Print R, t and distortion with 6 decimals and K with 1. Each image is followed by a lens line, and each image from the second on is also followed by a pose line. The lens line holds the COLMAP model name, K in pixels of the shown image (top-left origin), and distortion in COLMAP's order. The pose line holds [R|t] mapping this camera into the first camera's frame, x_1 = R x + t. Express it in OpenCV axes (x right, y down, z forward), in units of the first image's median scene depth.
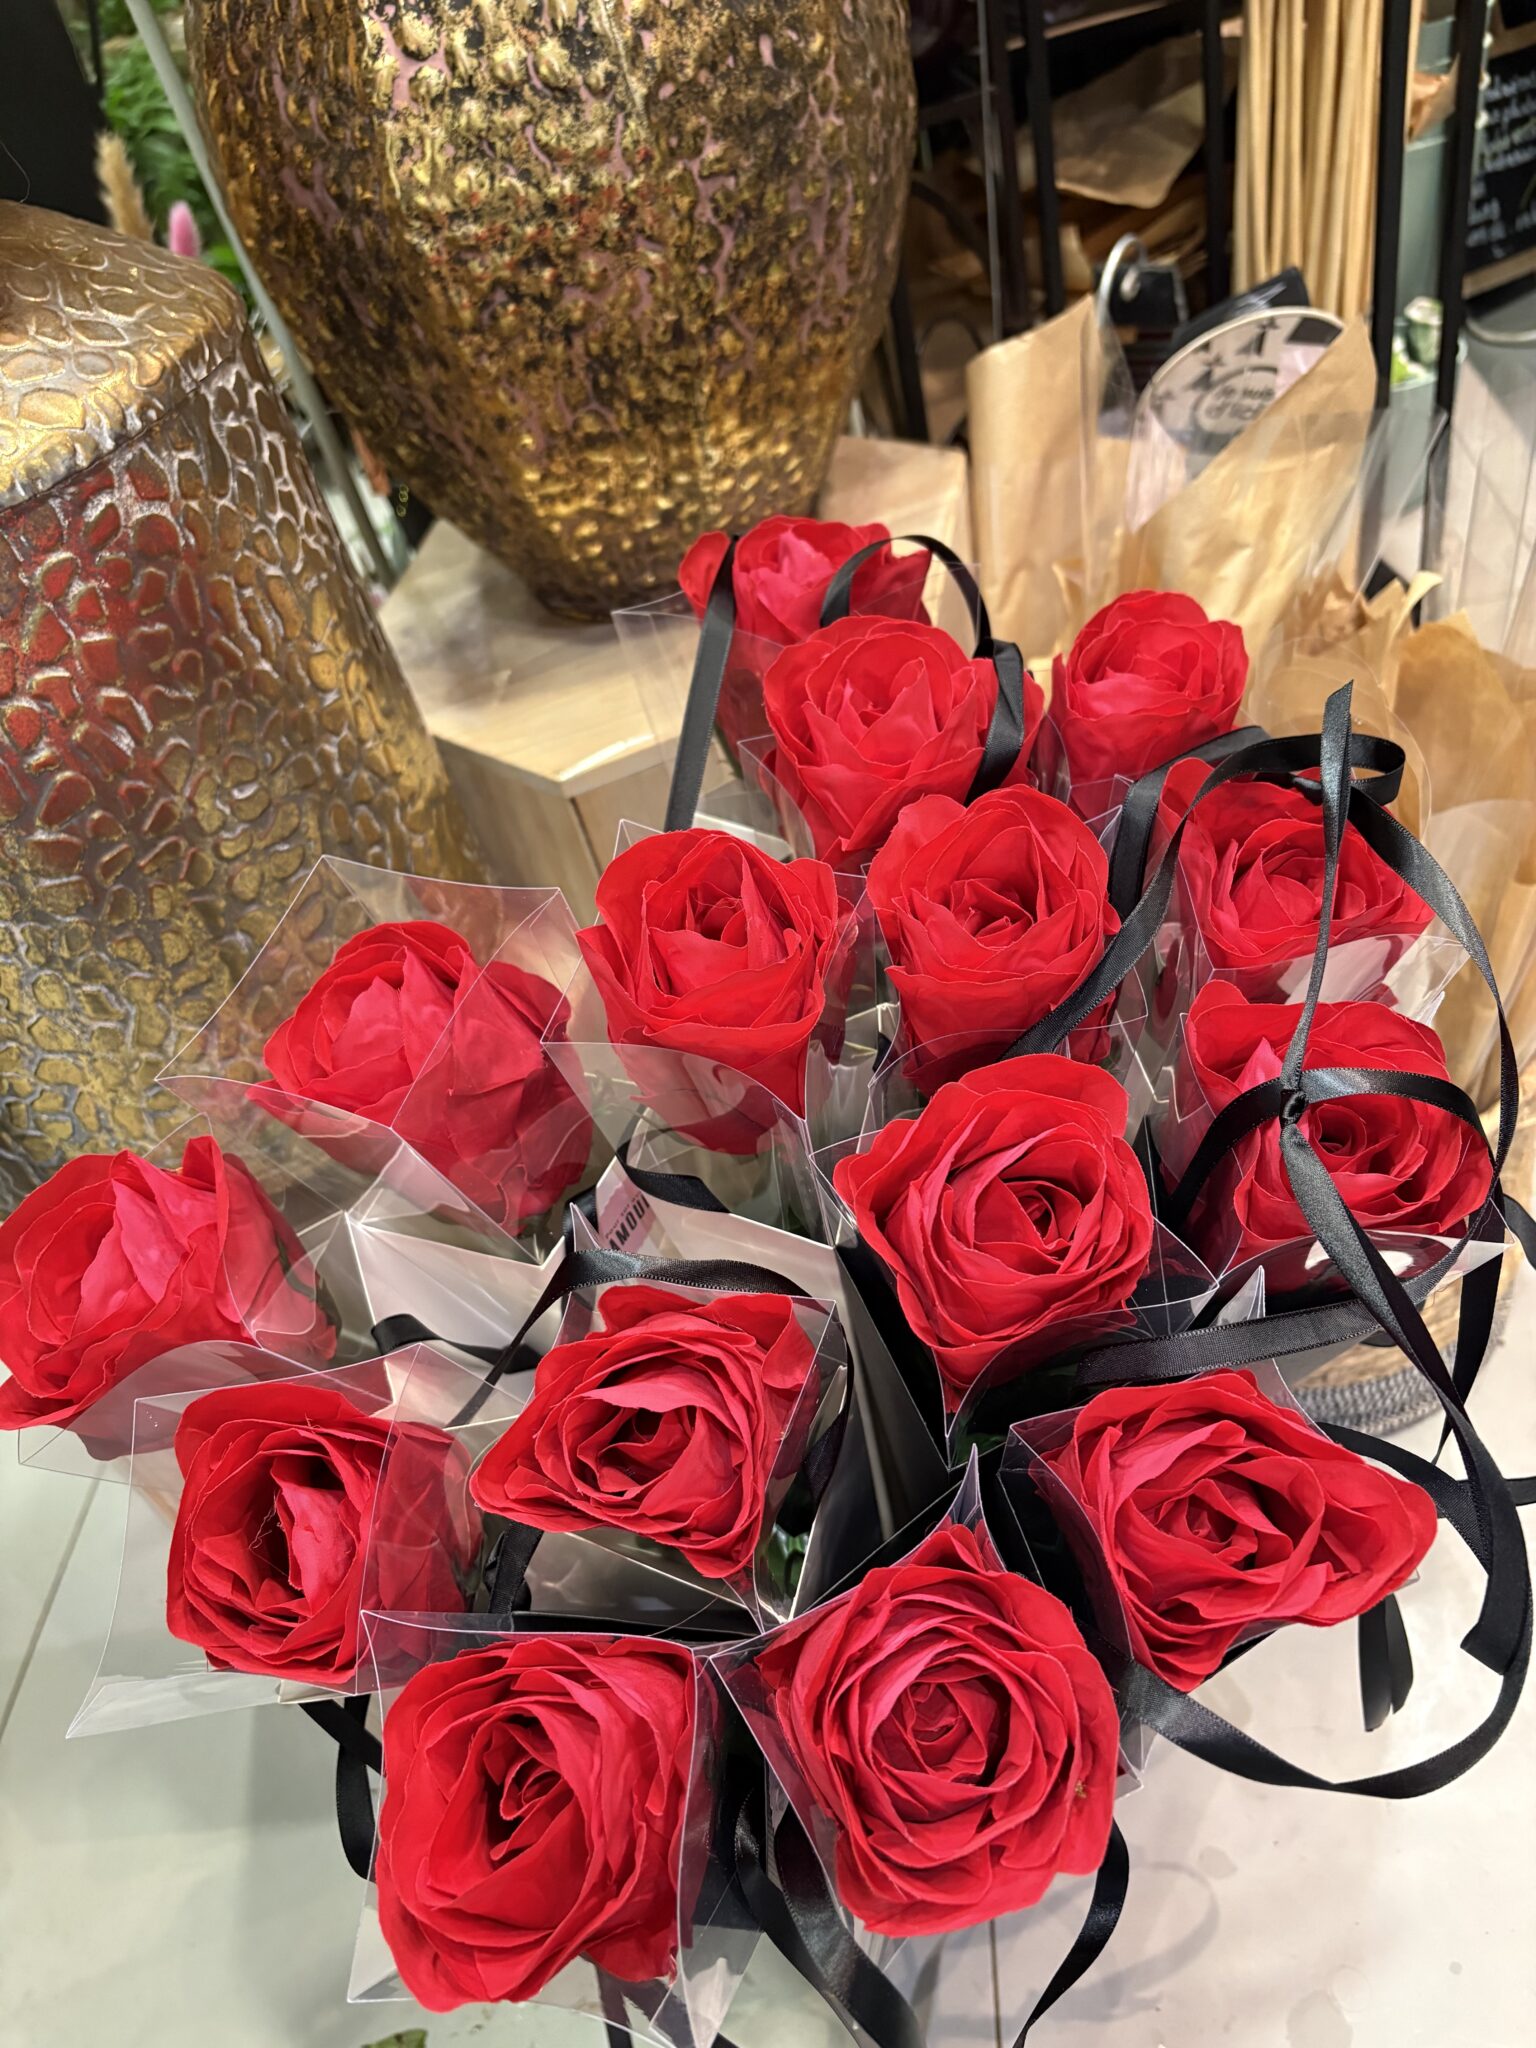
lens RADIAL K [[1636.8, 0, 768.0], [0, 1636.8, 1024.0], [0, 0, 1]] dist [0.061162, -0.082762]
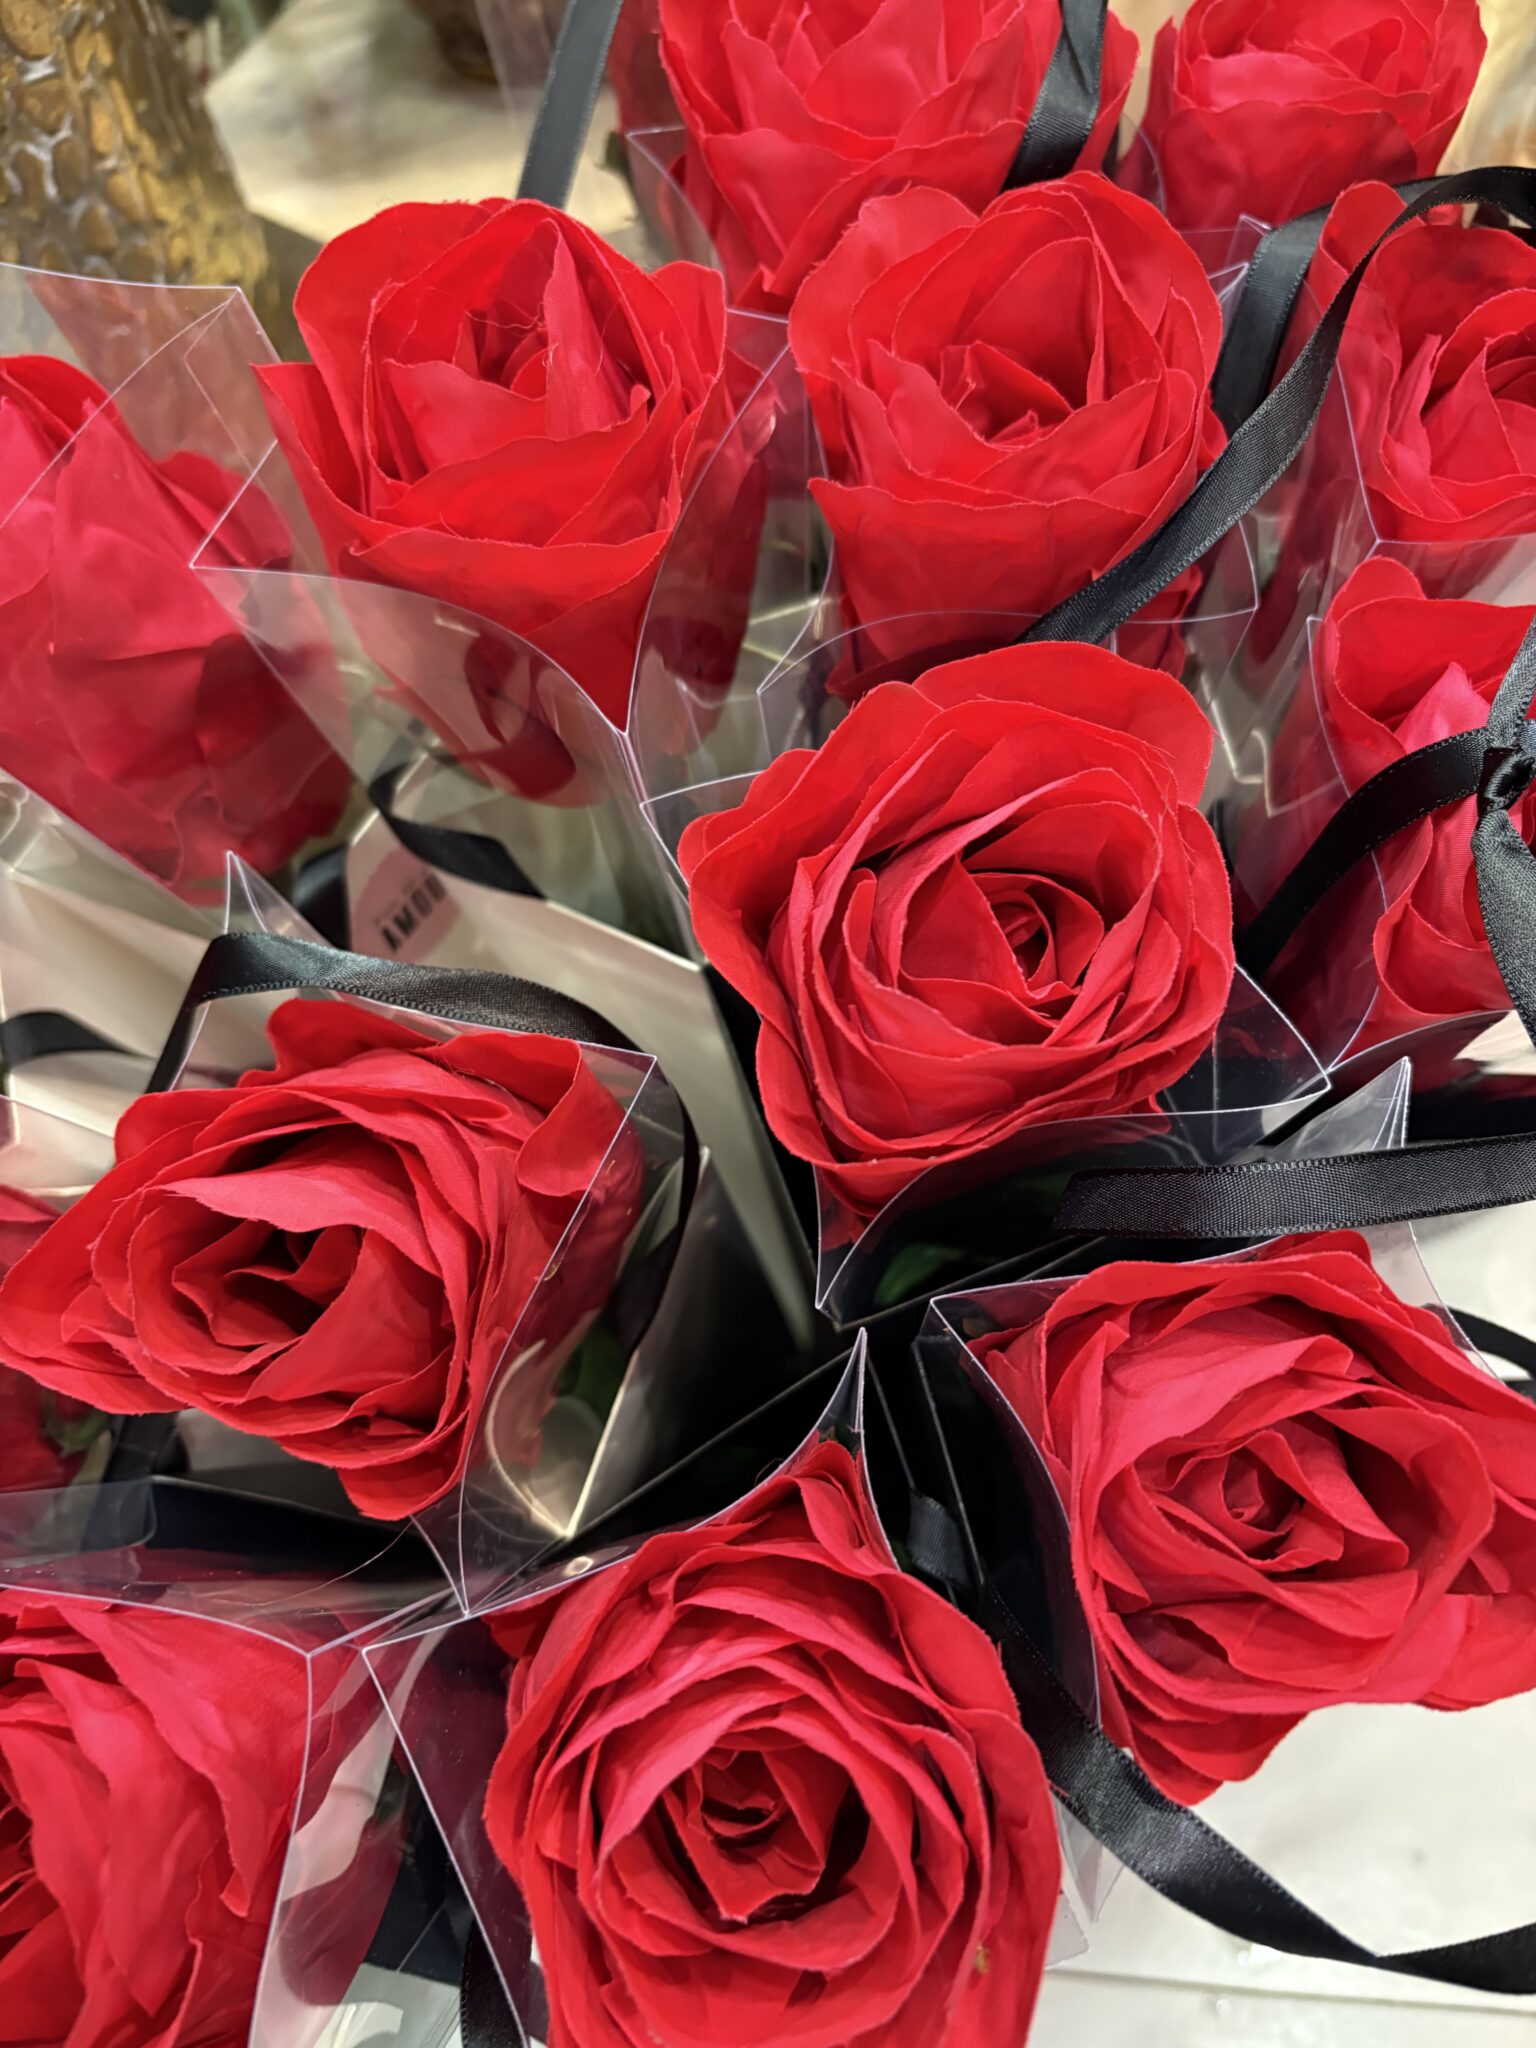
lens RADIAL K [[1636.8, 0, 768.0], [0, 1636.8, 1024.0], [0, 0, 1]] dist [0.061162, -0.082762]
pose [[0.996455, 0.084101, 0.002052, 0.053394], [-0.083249, 0.982263, 0.168014, 0.039882], [0.012114, -0.167589, 0.985782, 0.298884]]
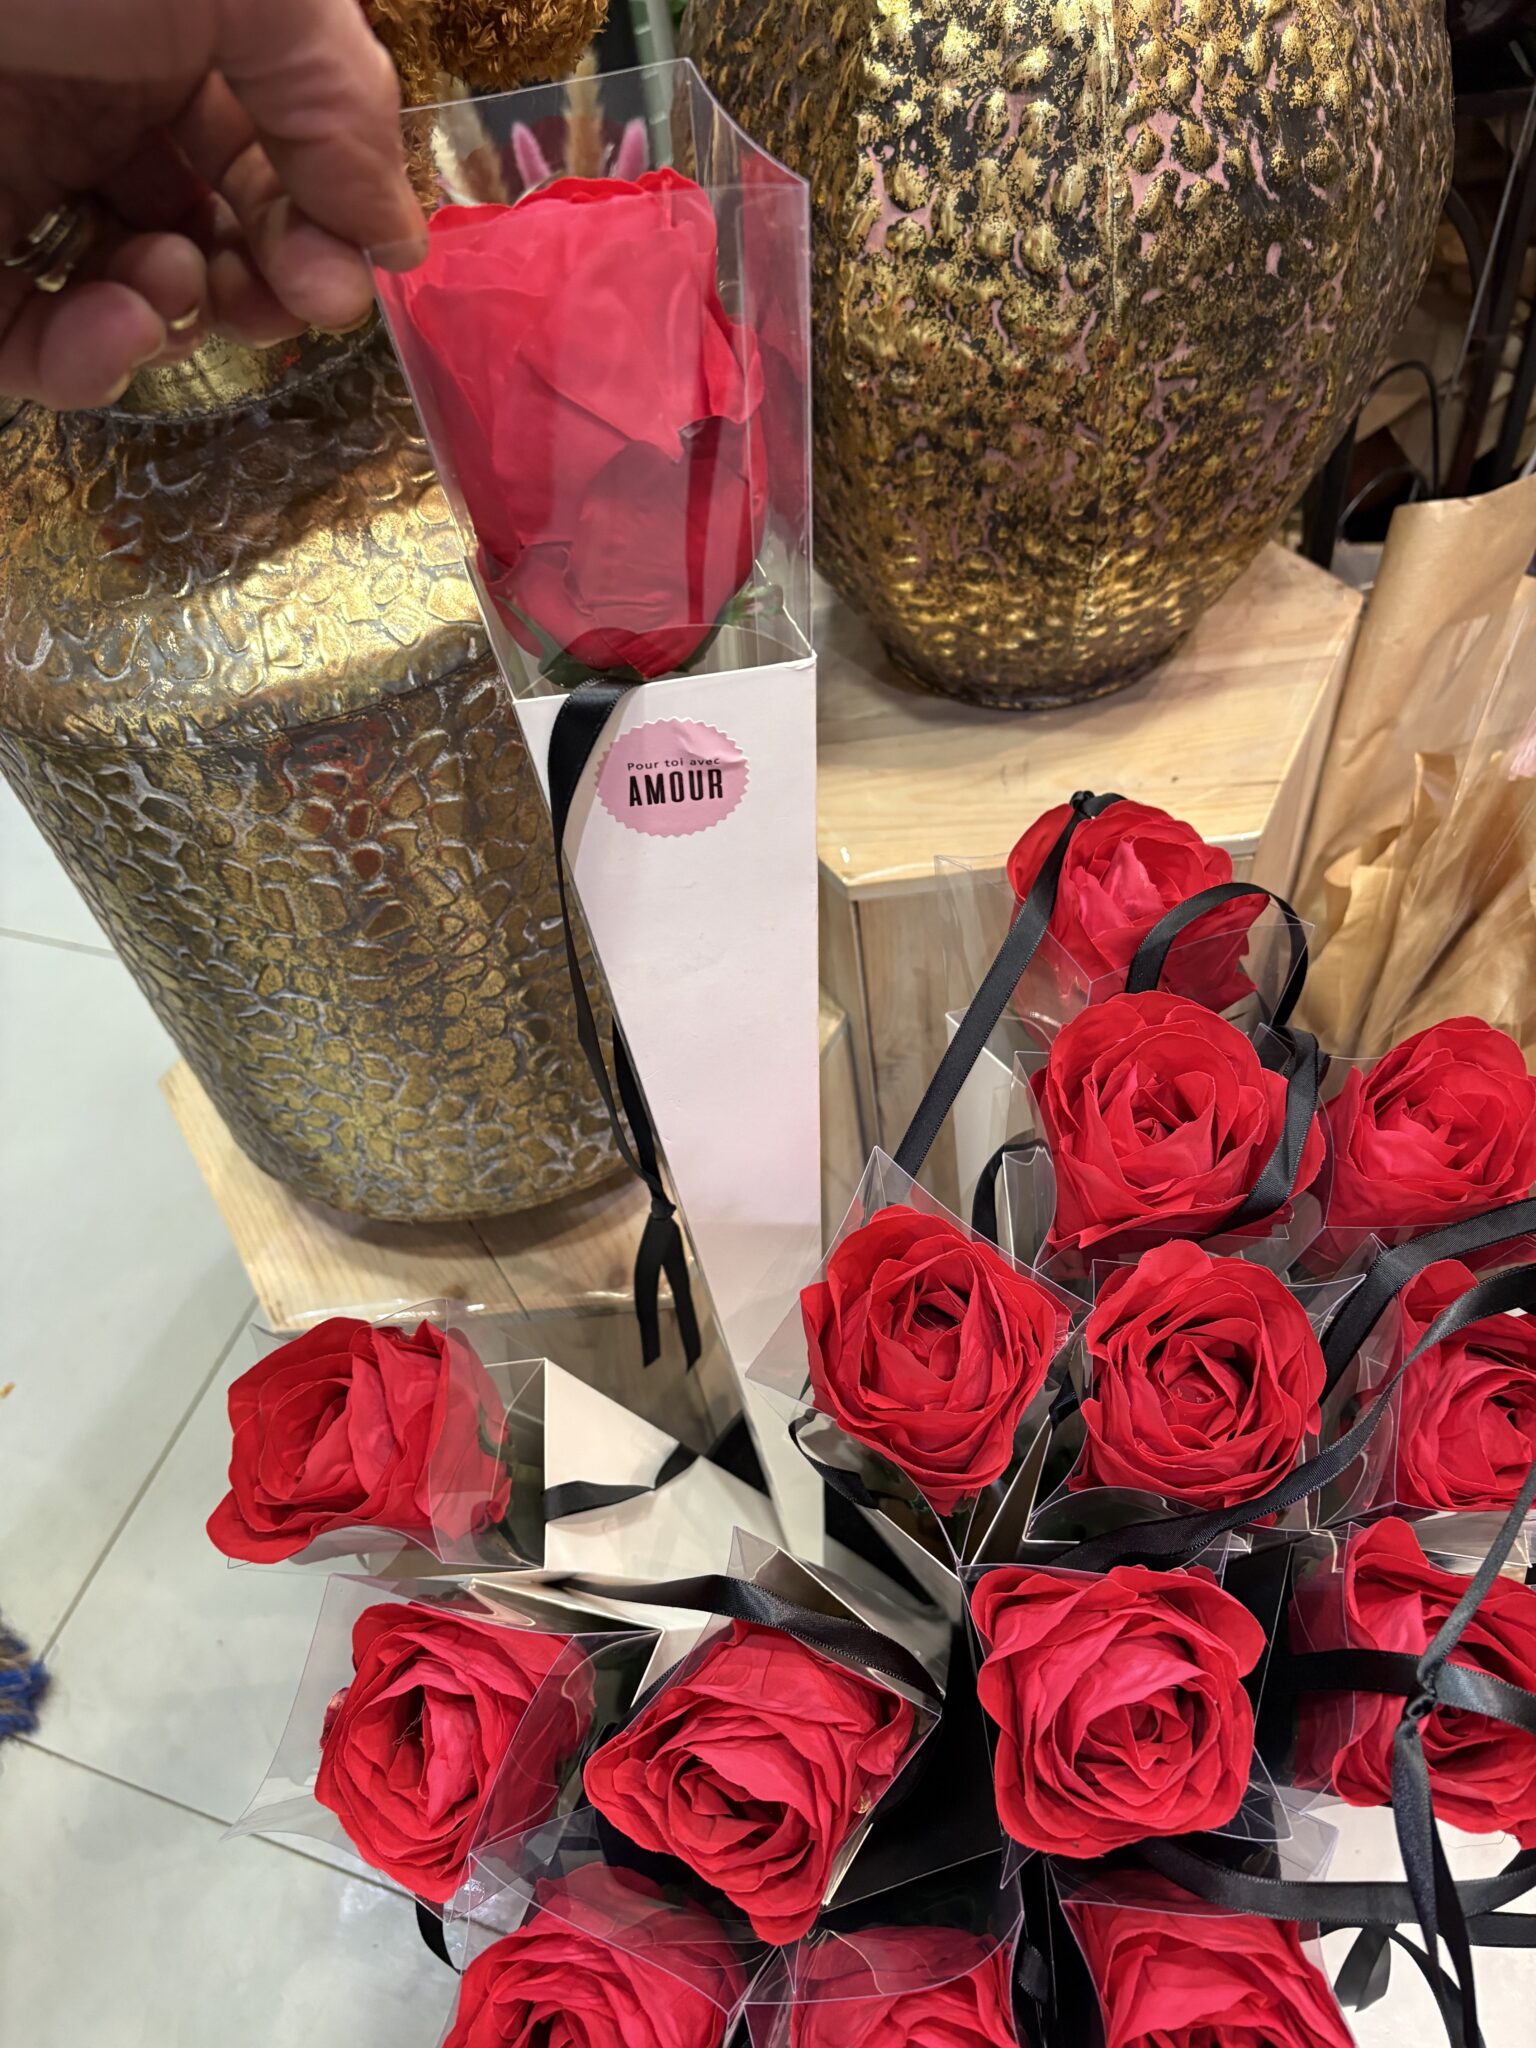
lens RADIAL K [[1636.8, 0, 768.0], [0, 1636.8, 1024.0], [0, 0, 1]] dist [0.061162, -0.082762]
pose [[0.954412, 0.280610, -0.101764, -0.058615], [-0.257169, 0.946094, 0.196902, -0.309842], [0.151531, -0.161755, 0.975128, -0.007451]]
